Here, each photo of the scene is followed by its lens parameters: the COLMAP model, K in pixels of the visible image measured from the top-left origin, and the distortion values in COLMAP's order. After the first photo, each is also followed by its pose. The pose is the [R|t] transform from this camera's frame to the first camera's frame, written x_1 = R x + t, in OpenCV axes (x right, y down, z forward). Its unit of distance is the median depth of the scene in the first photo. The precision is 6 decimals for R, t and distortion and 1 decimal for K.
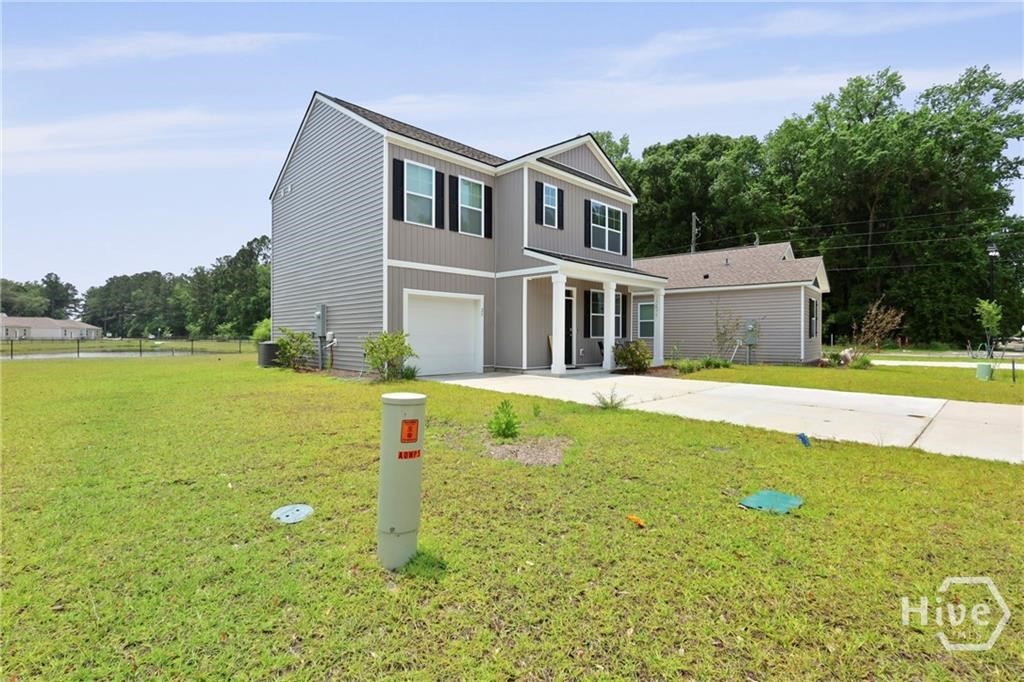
lens RADIAL K [[480.2, 0, 506.9], [0, 480.2, 336.7], [0, 0, 1]] dist [-0.000162, 0.000499]
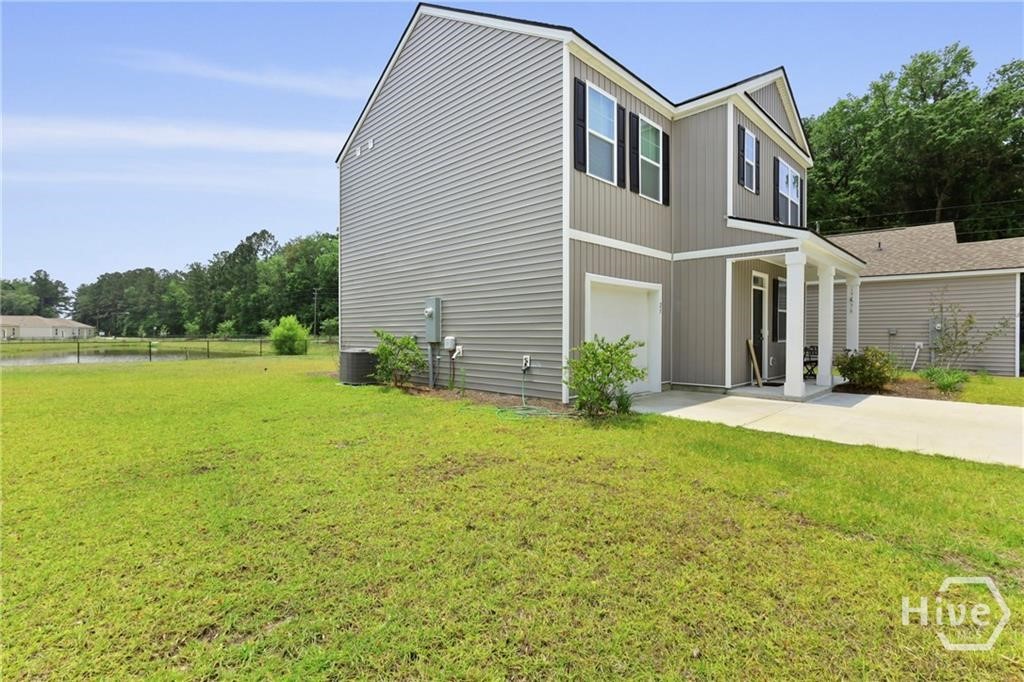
lens RADIAL K [[480.2, 0, 506.9], [0, 480.2, 336.7], [0, 0, 1]] dist [-0.000162, 0.000499]
pose [[0.999920, -0.003929, 0.012033, -0.039917], [0.003848, 0.999970, 0.006696, -0.001876], [-0.012059, -0.006649, 0.999905, 0.038855]]
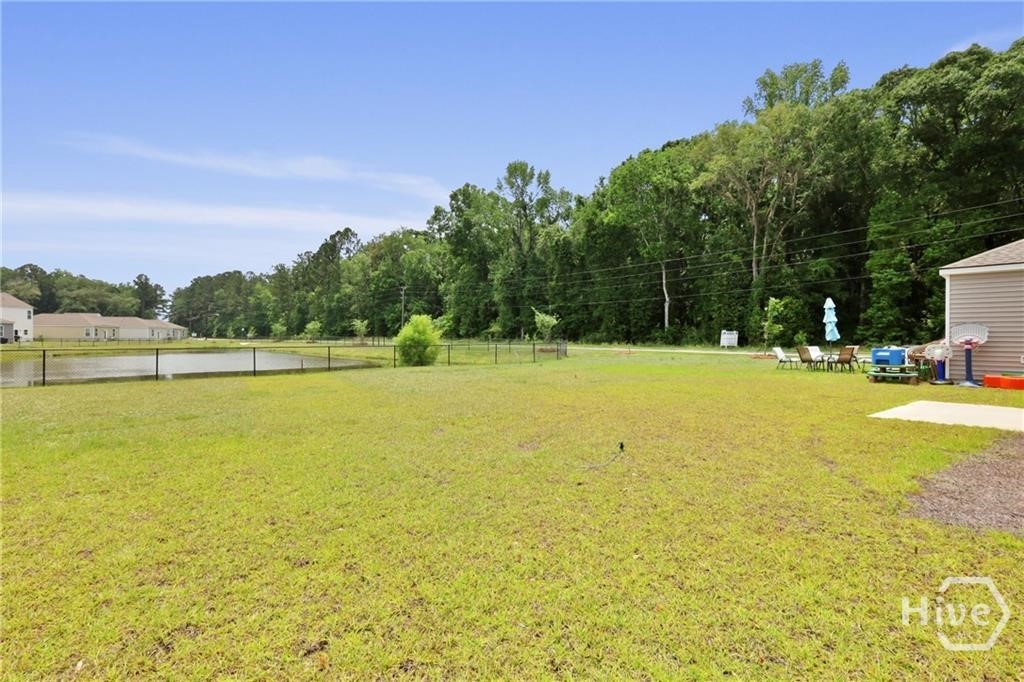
lens RADIAL K [[480.2, 0, 506.9], [0, 480.2, 336.7], [0, 0, 1]] dist [-0.000162, 0.000499]
pose [[0.993629, -0.000946, -0.112699, -0.121514], [0.001254, 0.999996, 0.002659, -0.002827], [0.112696, -0.002783, 0.993626, 0.142480]]
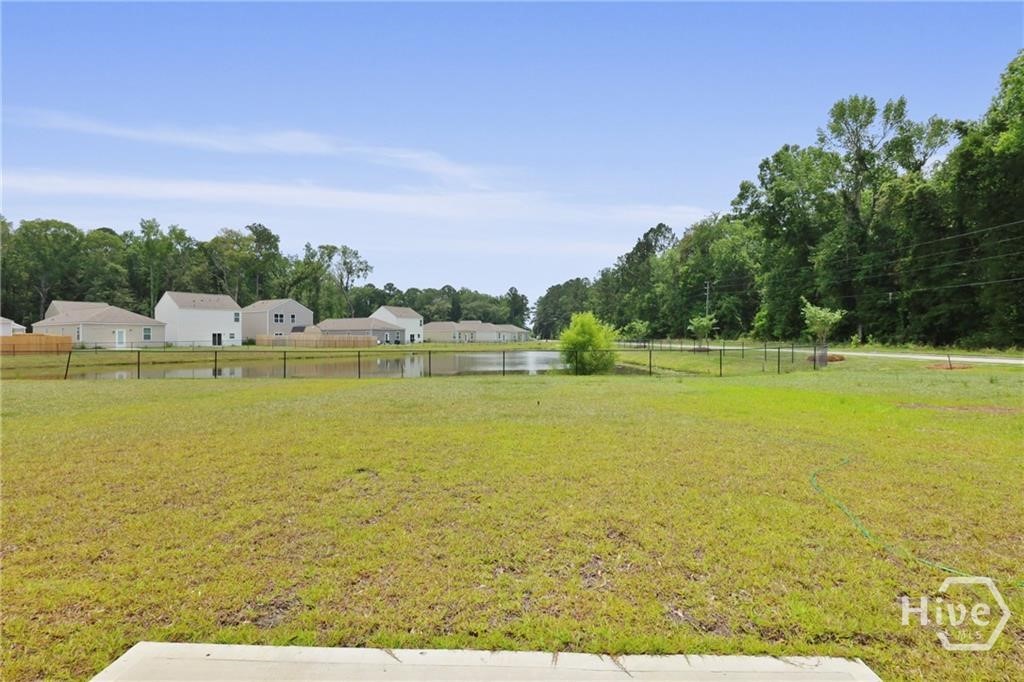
lens RADIAL K [[497.2, 0, 509.5], [0, 497.2, 331.1], [0, 0, 1]] dist [-0.001621, 0.000272]
pose [[0.688074, -0.013774, -0.725510, -0.046400], [0.005338, 0.999889, -0.013921, -0.003188], [0.725621, 0.005706, 0.688071, 0.222907]]
